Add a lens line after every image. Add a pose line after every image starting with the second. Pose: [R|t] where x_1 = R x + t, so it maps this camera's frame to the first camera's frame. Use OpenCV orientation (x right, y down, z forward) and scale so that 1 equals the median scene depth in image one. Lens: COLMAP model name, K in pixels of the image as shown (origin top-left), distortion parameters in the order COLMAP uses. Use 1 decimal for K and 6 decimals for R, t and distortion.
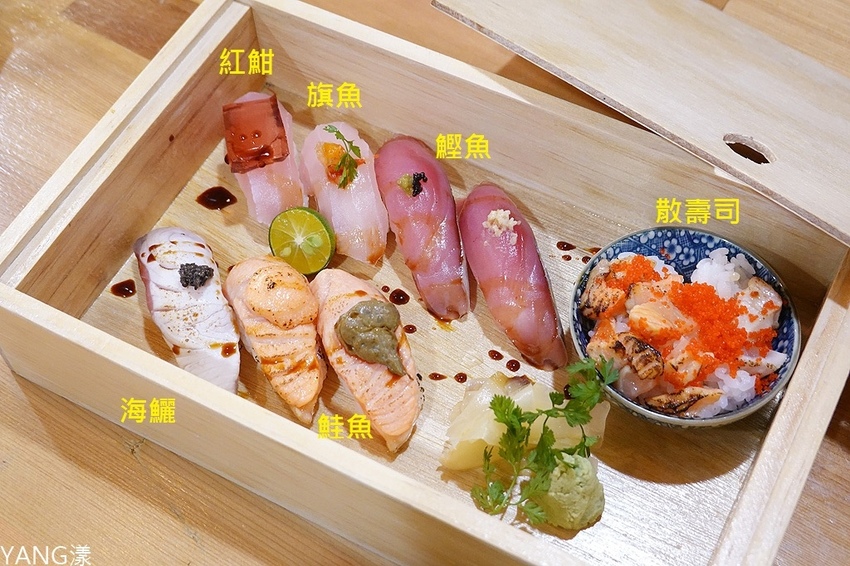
lens RADIAL K [[1374.1, 0, 425.5], [0, 1374.1, 280.4], [0, 0, 1]] dist [-0.144367, 0.000000]
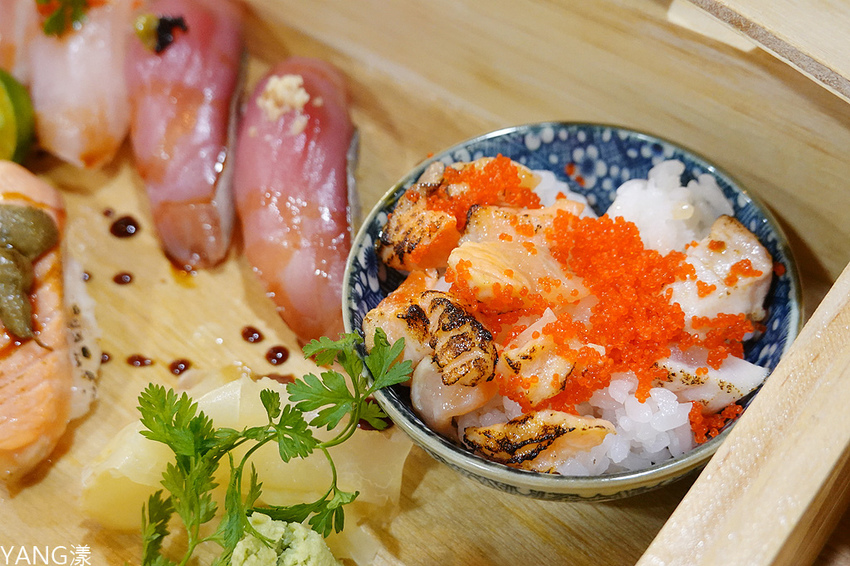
lens RADIAL K [[1374.1, 0, 423.9], [0, 1374.1, 287.0], [0, 0, 1]] dist [-0.144367, 0.000000]
pose [[0.986695, 0.087490, -0.137038, 0.205400], [-0.096191, 0.993660, -0.058203, 0.064611], [0.131076, 0.070611, 0.988854, 0.492341]]
